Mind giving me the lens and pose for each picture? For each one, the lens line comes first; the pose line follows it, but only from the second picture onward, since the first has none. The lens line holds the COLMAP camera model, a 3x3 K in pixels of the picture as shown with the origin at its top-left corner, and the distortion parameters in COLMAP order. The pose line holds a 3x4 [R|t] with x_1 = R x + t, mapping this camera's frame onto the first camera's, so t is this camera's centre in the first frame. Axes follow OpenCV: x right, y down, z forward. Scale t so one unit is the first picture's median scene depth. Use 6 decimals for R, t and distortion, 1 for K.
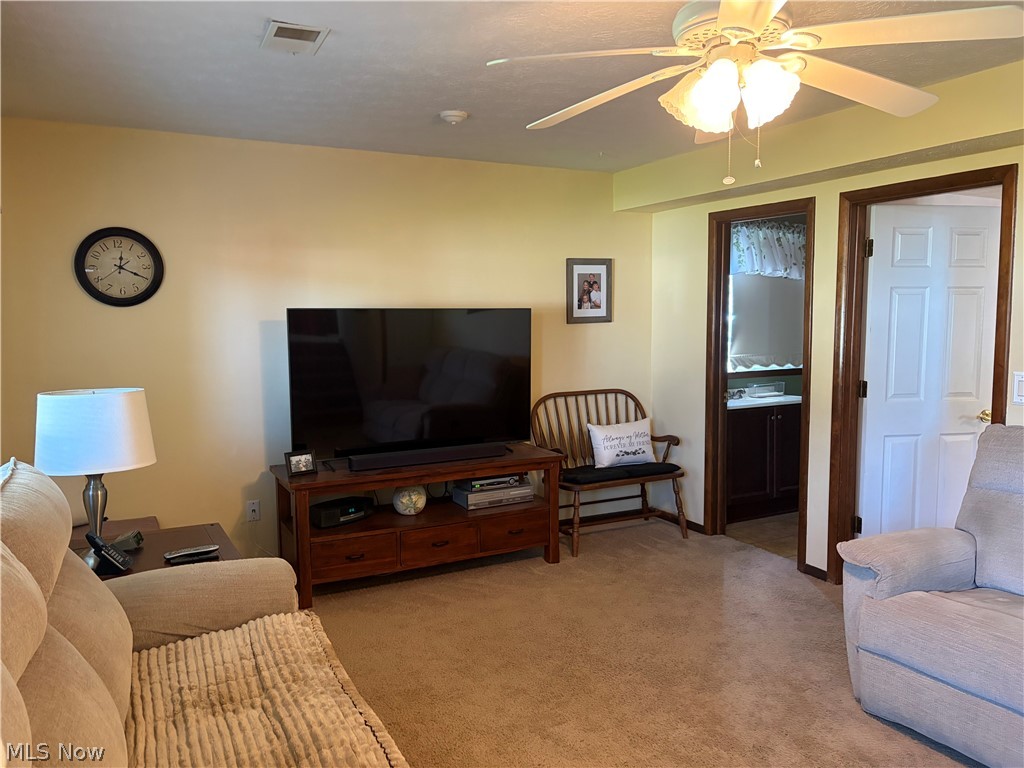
lens RADIAL K [[771.3, 0, 511.8], [0, 771.3, 384.9], [0, 0, 1]] dist [0.062689, -0.071120]
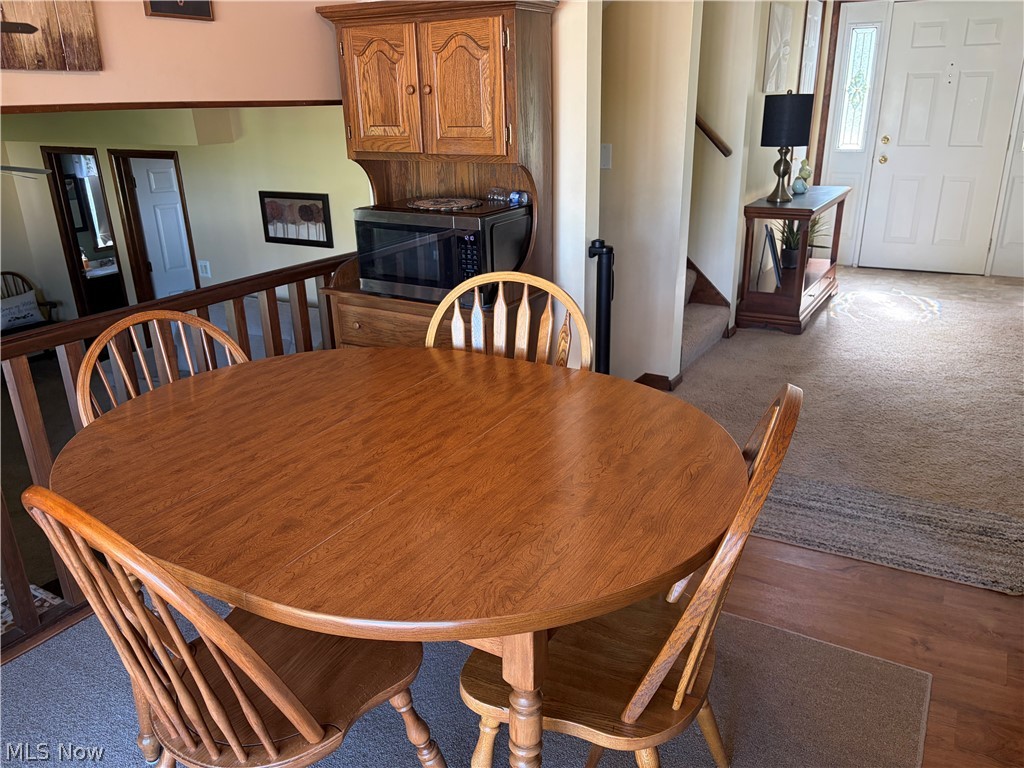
lens RADIAL K [[771.3, 0, 514.5], [0, 771.3, 384.8], [0, 0, 1]] dist [0.062689, -0.071120]
pose [[0.829363, -0.195063, 0.523553, 0.130549], [0.064960, 0.964385, 0.256402, -0.101778], [-0.554921, -0.178640, 0.812497, -0.688084]]
